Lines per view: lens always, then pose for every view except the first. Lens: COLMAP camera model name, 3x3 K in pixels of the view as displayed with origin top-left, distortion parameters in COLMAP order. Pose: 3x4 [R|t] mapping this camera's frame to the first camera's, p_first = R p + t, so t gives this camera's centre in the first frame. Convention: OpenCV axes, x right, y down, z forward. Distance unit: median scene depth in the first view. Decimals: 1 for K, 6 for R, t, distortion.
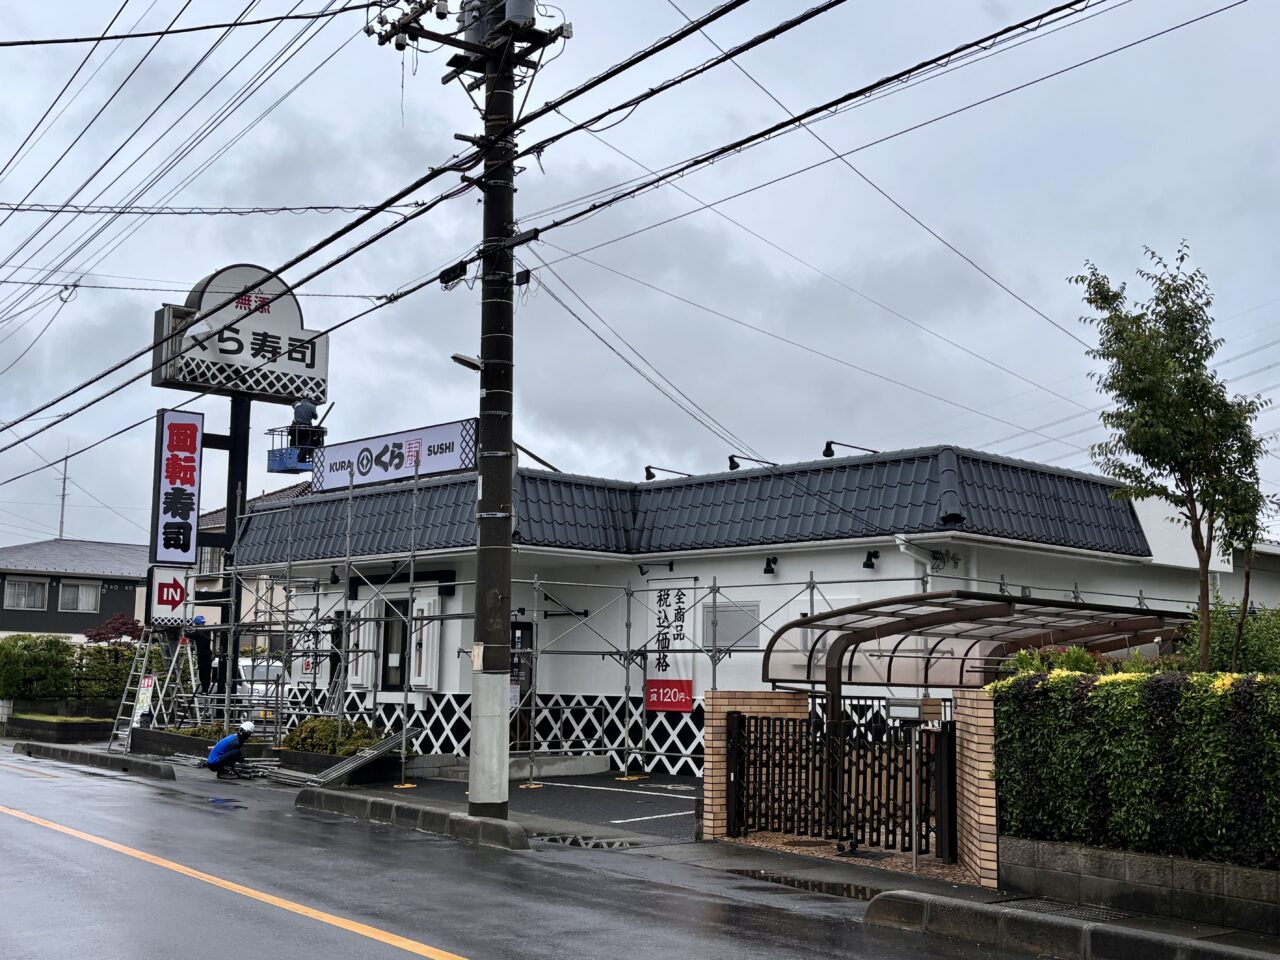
lens RADIAL K [[1493.5, 0, 640.3], [0, 1493.5, 479.2], [0, 0, 1]] dist [0.108268, 0.000000]
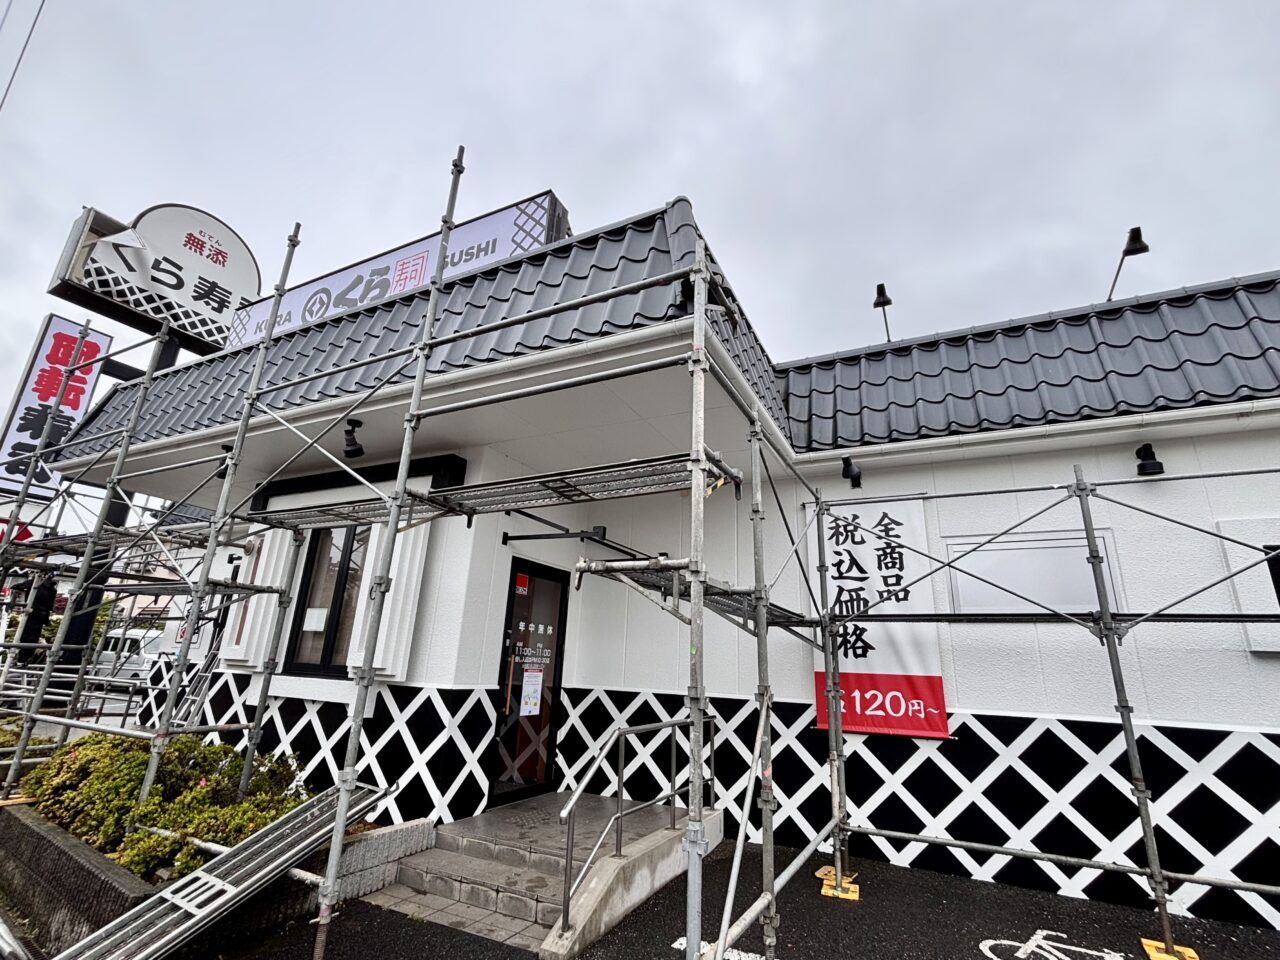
lens RADIAL K [[596.9, 0, 641.9], [0, 596.9, 483.0], [0, 0, 1]] dist [-0.002344, 0.002152]
pose [[0.937275, 0.130259, 0.323340, -0.131741], [-0.076331, 0.981741, -0.174235, 0.102519], [-0.340131, 0.138625, 0.930104, 0.760426]]
